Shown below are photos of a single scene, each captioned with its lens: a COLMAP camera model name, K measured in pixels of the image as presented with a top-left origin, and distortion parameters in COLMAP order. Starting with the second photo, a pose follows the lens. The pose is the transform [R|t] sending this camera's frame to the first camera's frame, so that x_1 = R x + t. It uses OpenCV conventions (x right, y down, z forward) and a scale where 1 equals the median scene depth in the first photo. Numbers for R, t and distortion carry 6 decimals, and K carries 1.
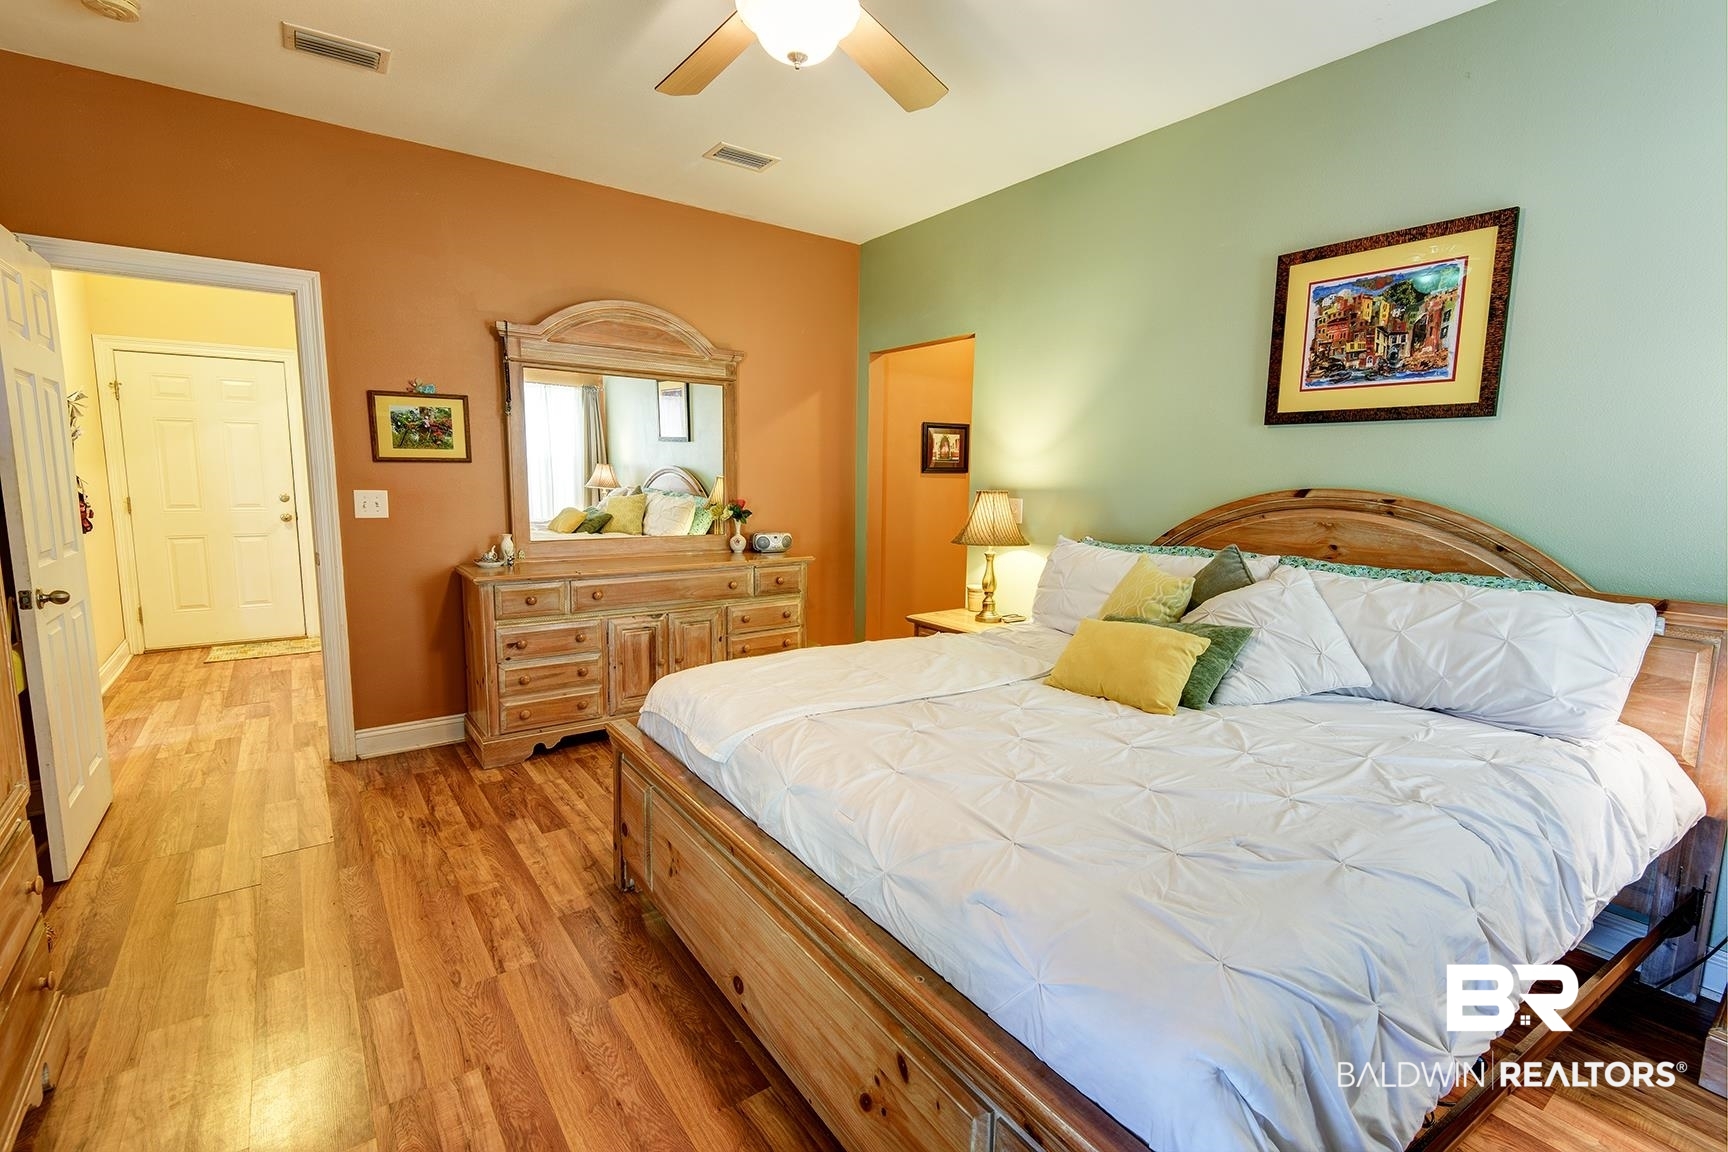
lens RADIAL K [[794.5, 0, 866.2], [0, 794.5, 575.7], [0, 0, 1]] dist [0.000394, -0.006725]
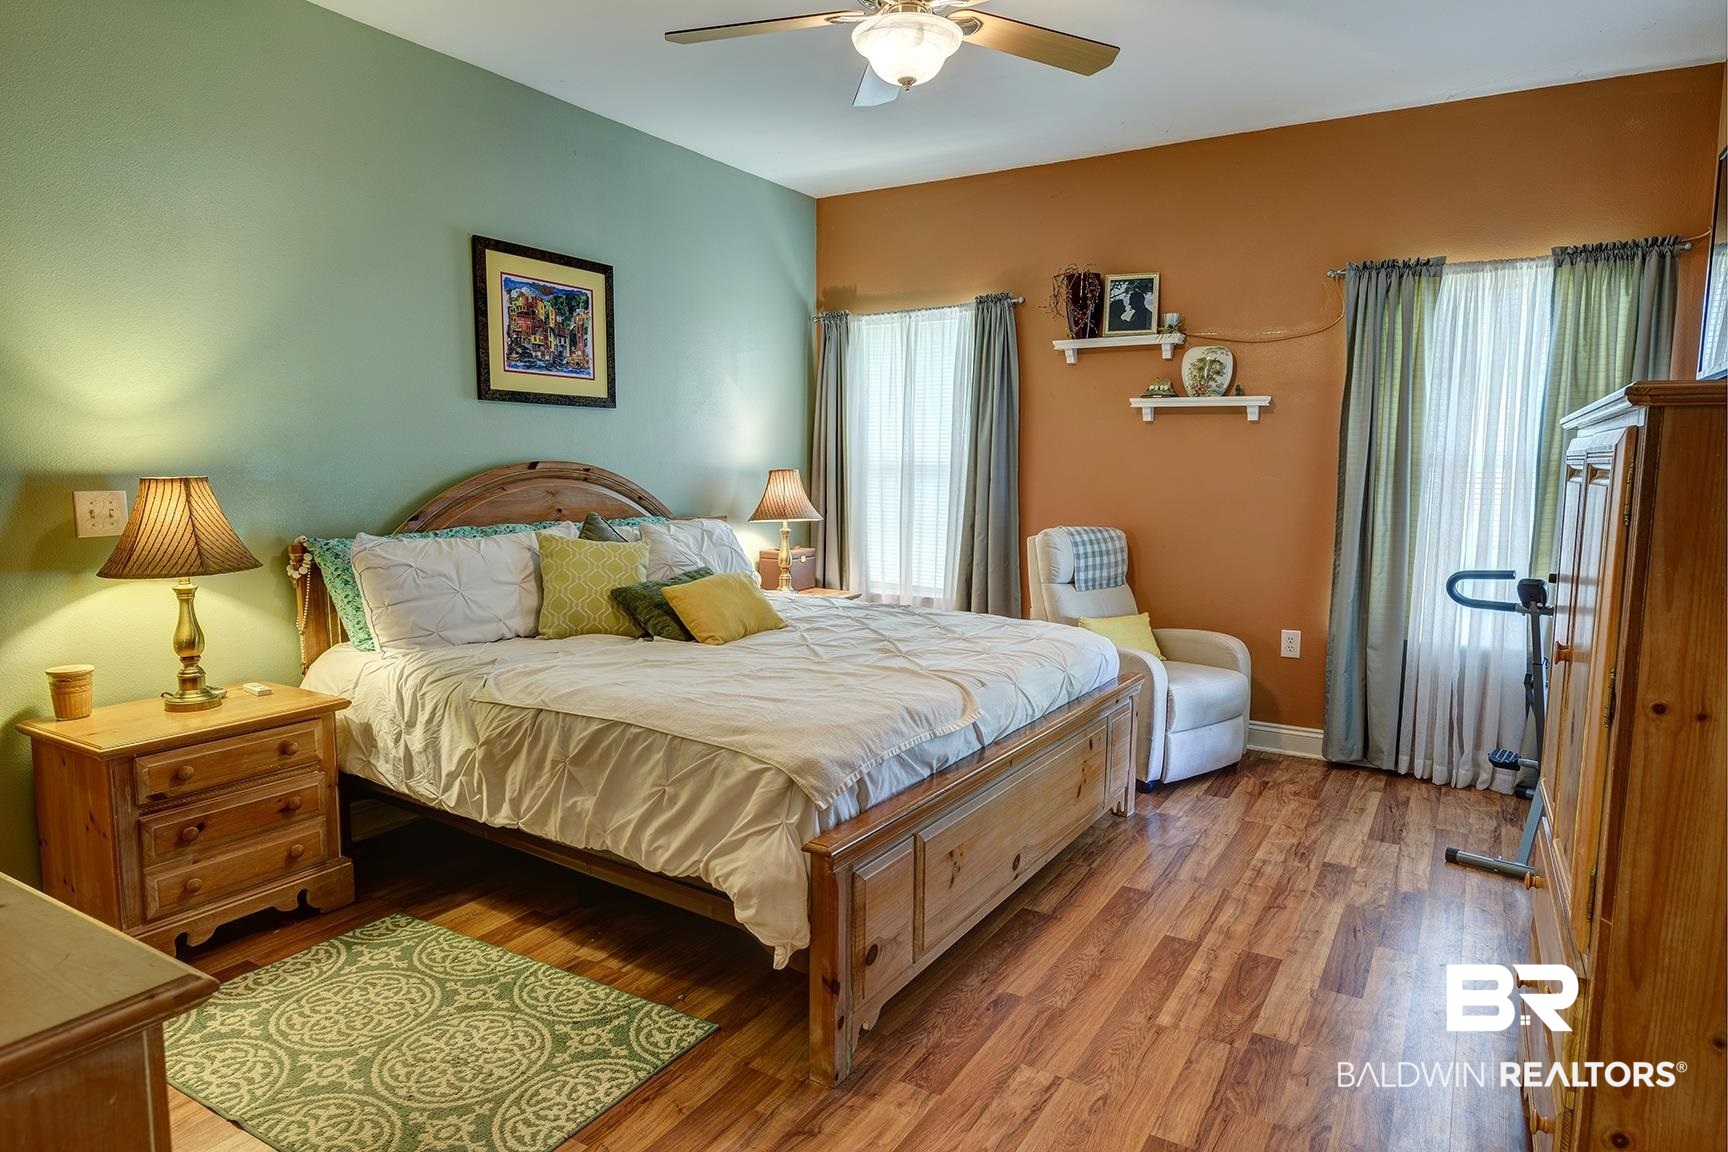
lens RADIAL K [[1059.0, 0, 863.2], [0, 1059.0, 575.7], [0, 0, 1]] dist [0.004266, 0.000852]
pose [[-0.400903, -0.124204, 0.907662, -1.057790], [0.100142, 0.978889, 0.178182, -0.179968], [-0.910631, 0.162328, -0.380001, 1.227676]]
